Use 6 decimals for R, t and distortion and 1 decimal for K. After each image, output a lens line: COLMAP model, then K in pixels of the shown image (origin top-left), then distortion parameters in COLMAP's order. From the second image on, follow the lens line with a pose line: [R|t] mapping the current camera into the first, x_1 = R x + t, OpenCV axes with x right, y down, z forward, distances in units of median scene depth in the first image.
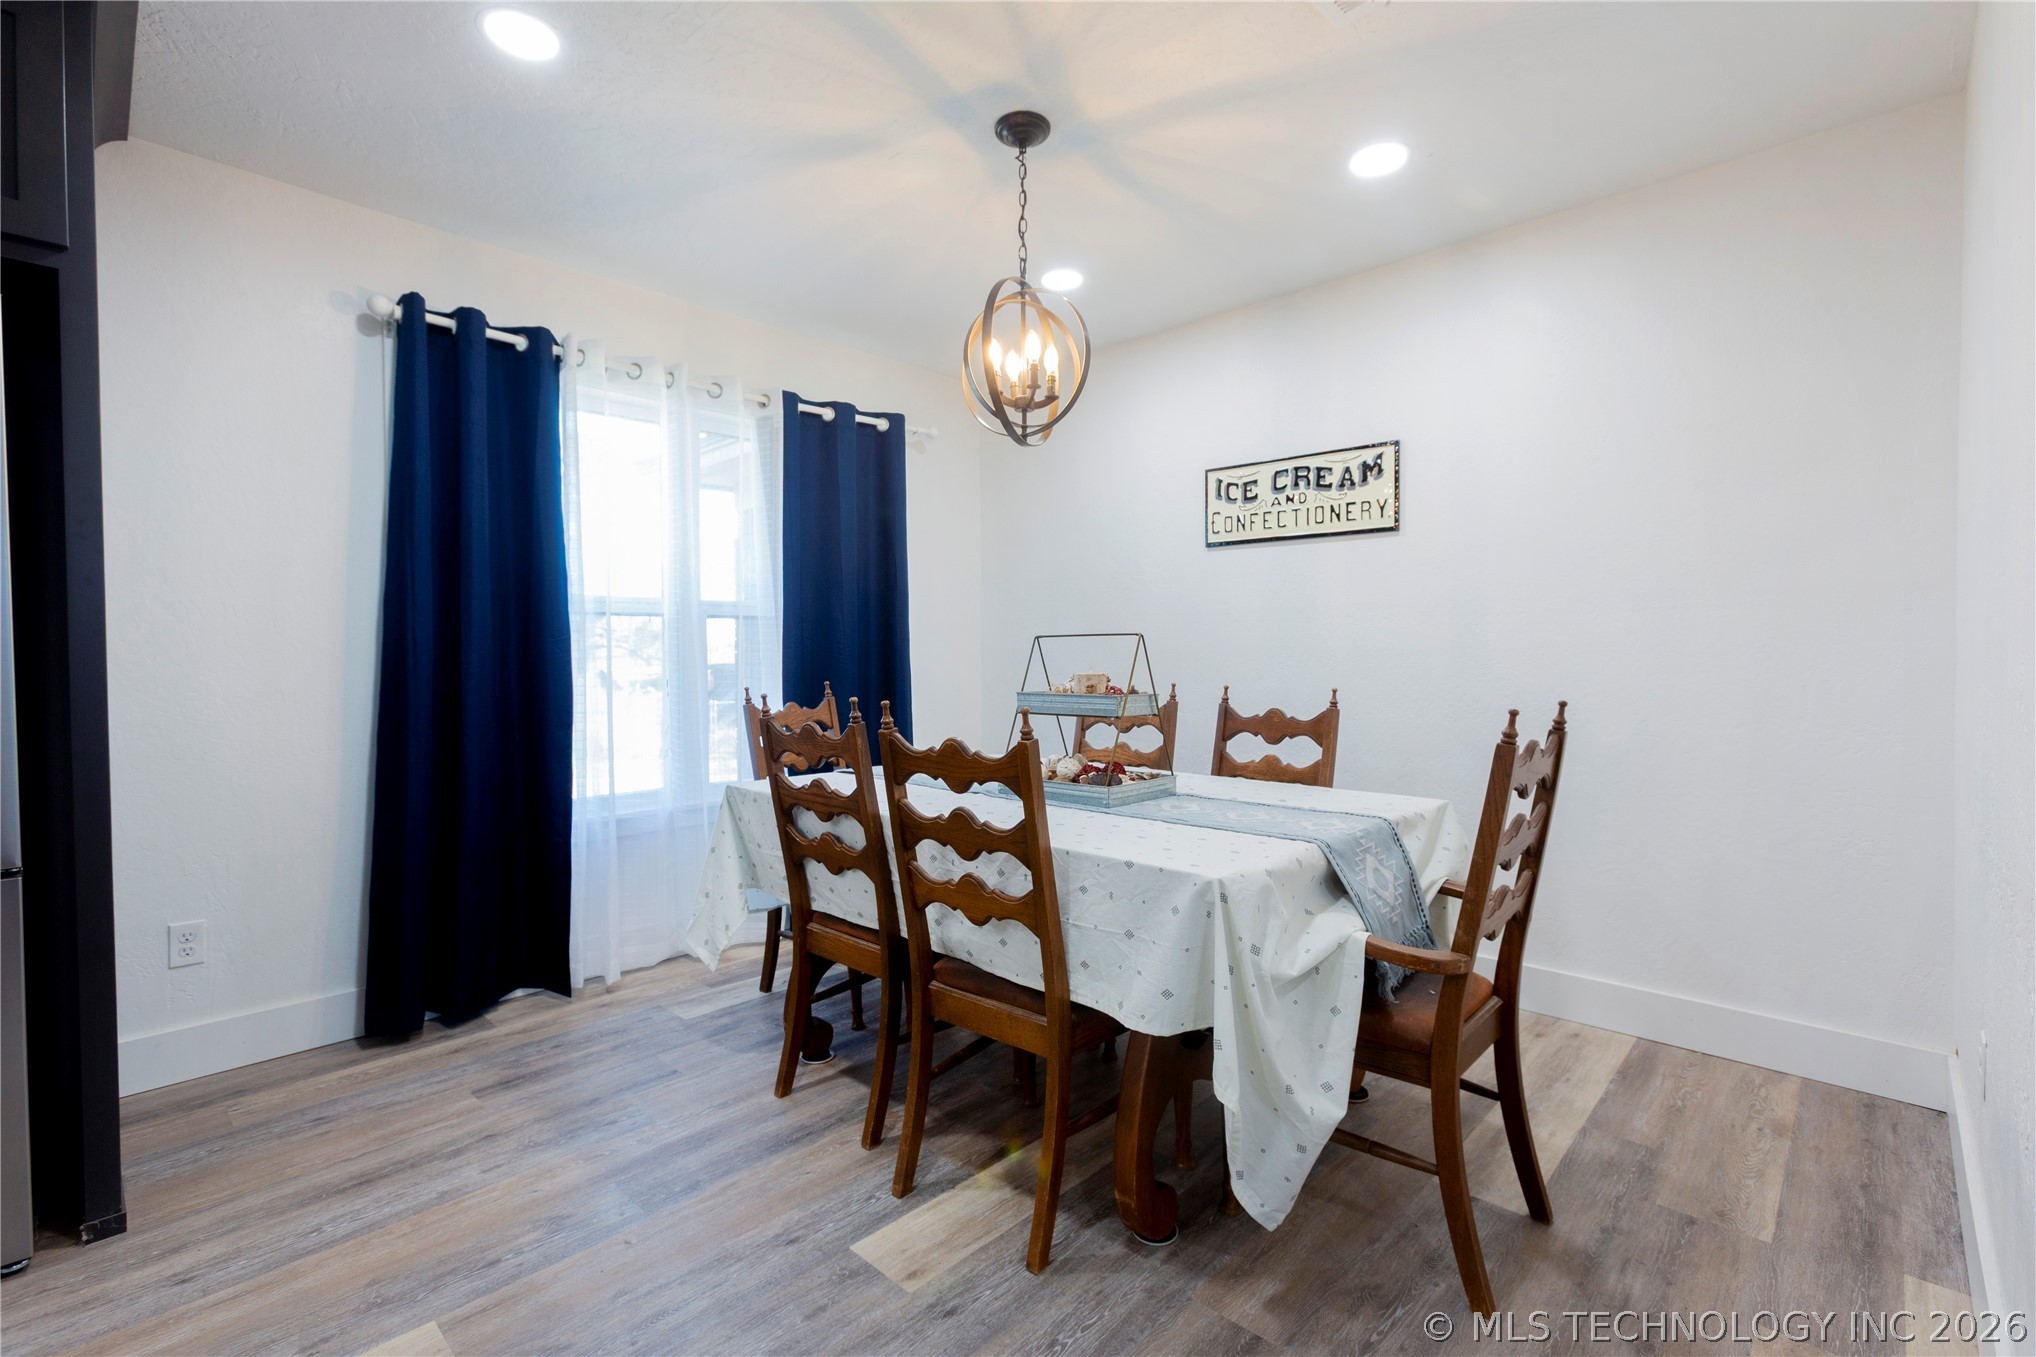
lens RADIAL K [[914.5, 0, 1017.9], [0, 914.5, 674.0], [0, 0, 1]] dist [-0.008189, 0.009252]
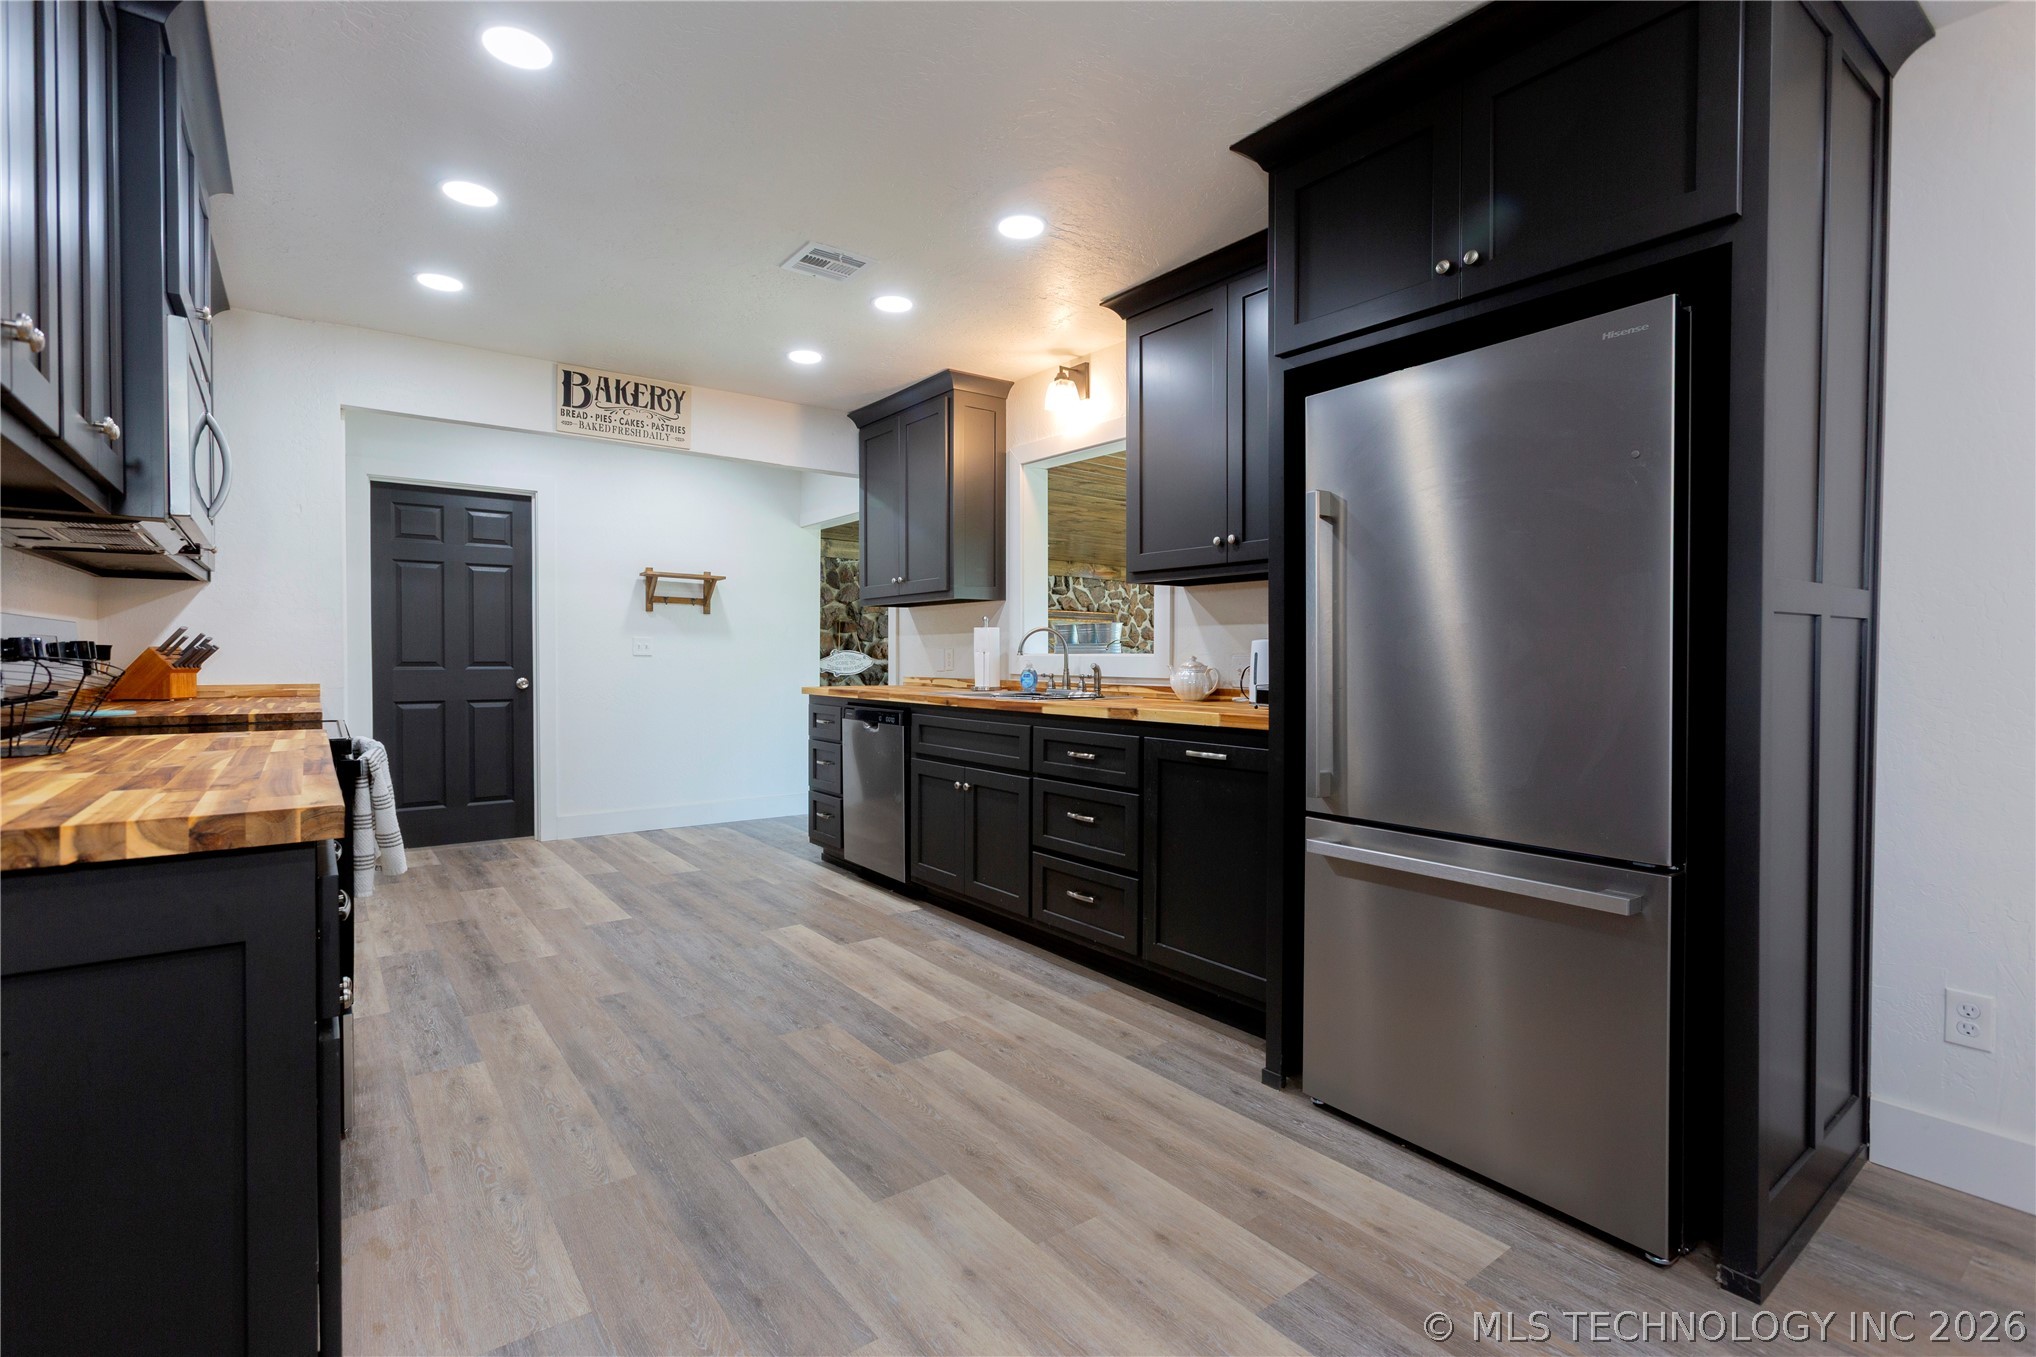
lens RADIAL K [[940.2, 0, 1010.8], [0, 940.2, 671.1], [0, 0, 1]] dist [-0.012917, 0.009321]
pose [[-0.170433, 0.017511, -0.985214, 0.023147], [-0.019460, 0.999587, 0.021133, -0.005945], [0.985177, 0.022774, -0.170021, 0.317514]]
